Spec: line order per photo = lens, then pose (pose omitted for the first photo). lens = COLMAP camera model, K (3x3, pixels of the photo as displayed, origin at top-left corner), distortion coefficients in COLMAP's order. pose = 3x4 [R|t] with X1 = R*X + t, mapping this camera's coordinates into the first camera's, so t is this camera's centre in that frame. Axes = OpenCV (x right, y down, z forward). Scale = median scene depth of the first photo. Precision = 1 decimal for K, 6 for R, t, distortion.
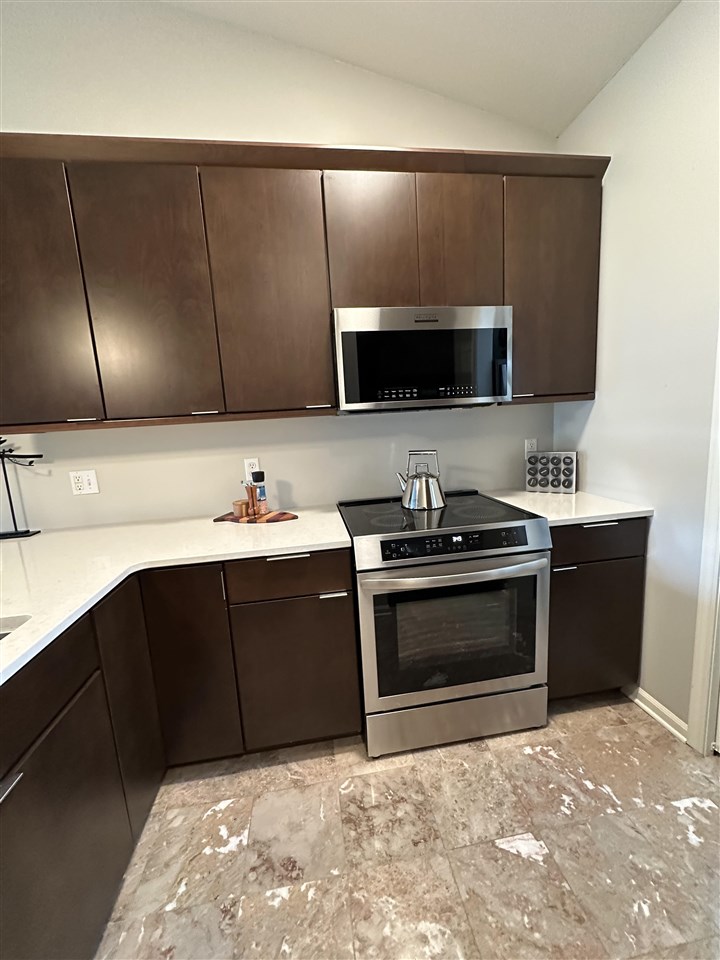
lens RADIAL K [[382.6, 0, 360.6], [0, 382.6, 479.3], [0, 0, 1]] dist [-0.006129, 0.001072]
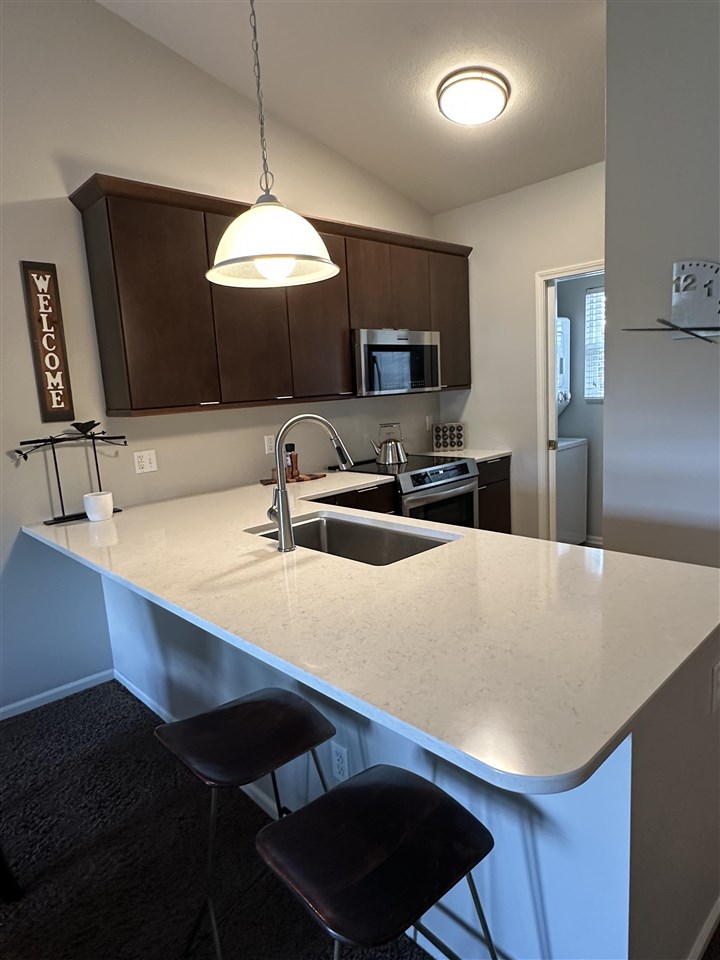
lens RADIAL K [[581.1, 0, 352.5], [0, 581.1, 477.7], [0, 0, 1]] dist [0.000798, -0.000556]
pose [[0.824071, -0.079215, 0.560921, -1.406002], [0.096593, 0.995323, -0.001346, 0.136491], [-0.558191, 0.055290, 0.827868, -0.841750]]
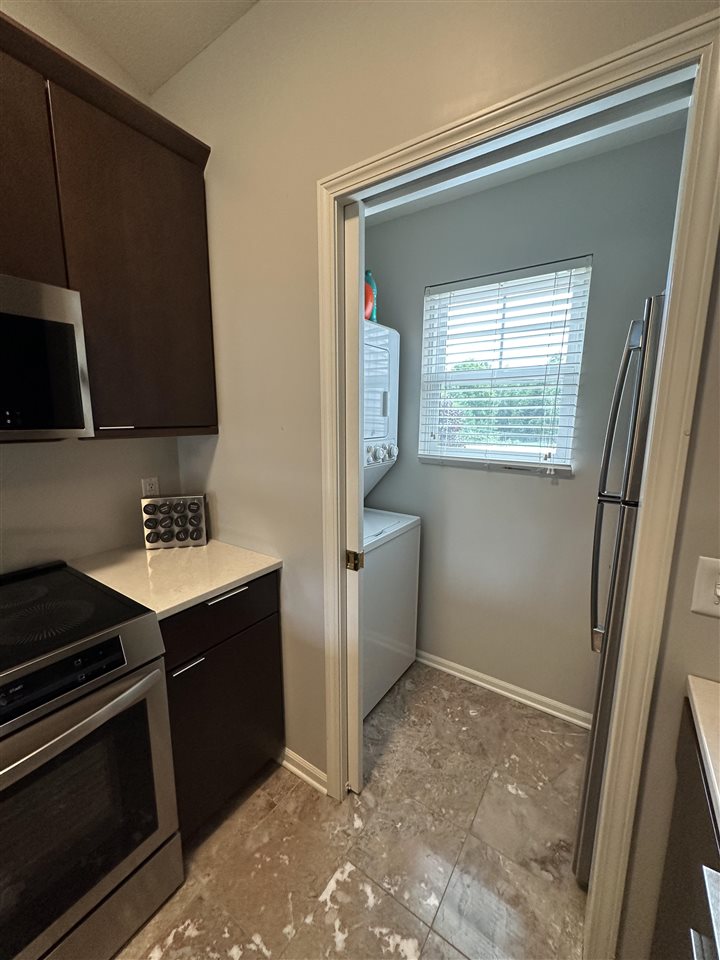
lens RADIAL K [[382.6, 0, 361.6], [0, 382.6, 478.5], [0, 0, 1]] dist [-0.006129, 0.001072]
pose [[0.677071, -0.058834, 0.733562, 0.238697], [0.068629, 0.997503, 0.016659, -0.122349], [-0.732711, 0.039065, 0.679418, 0.232181]]
